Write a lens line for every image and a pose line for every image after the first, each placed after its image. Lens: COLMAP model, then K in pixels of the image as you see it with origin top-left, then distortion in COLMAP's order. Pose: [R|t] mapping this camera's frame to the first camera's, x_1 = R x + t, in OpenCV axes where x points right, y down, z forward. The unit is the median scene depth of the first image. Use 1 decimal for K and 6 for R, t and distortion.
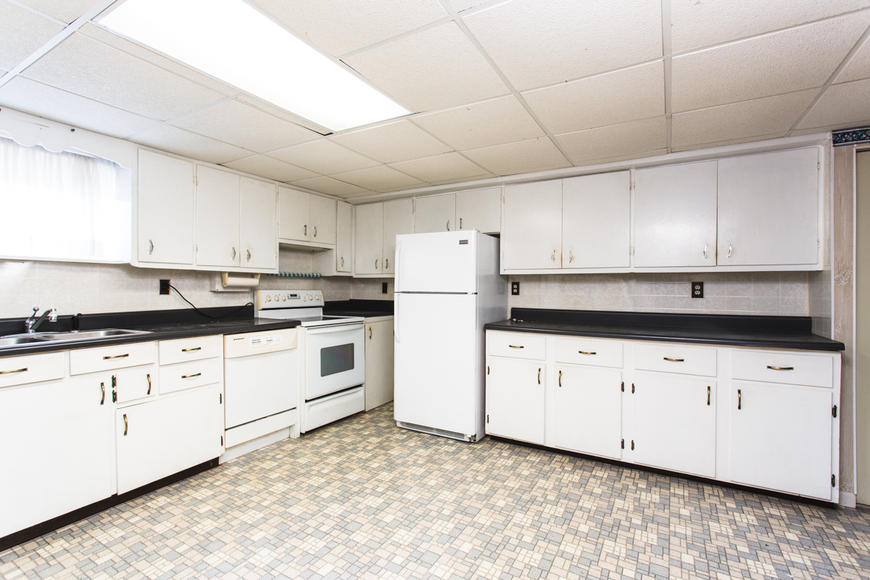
lens RADIAL K [[410.3, 0, 434.4], [0, 410.3, 288.1], [0, 0, 1]] dist [-0.001555, -0.000021]
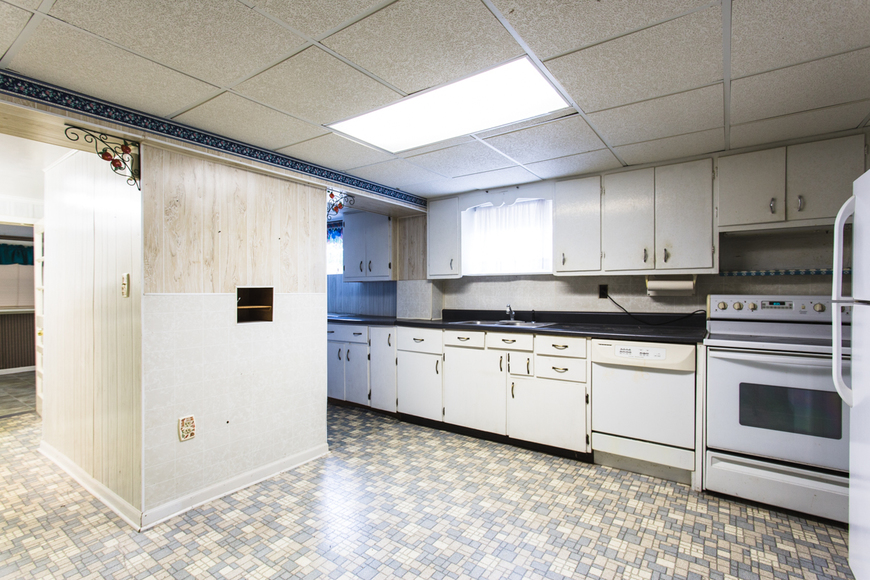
lens RADIAL K [[410.3, 0, 436.2], [0, 410.3, 294.4], [0, 0, 1]] dist [-0.001555, -0.000021]
pose [[-0.088905, 0.005546, -0.996025, 0.538269], [0.001712, 0.999984, 0.005415, -0.002316], [0.996039, -0.001224, -0.088913, 0.691722]]
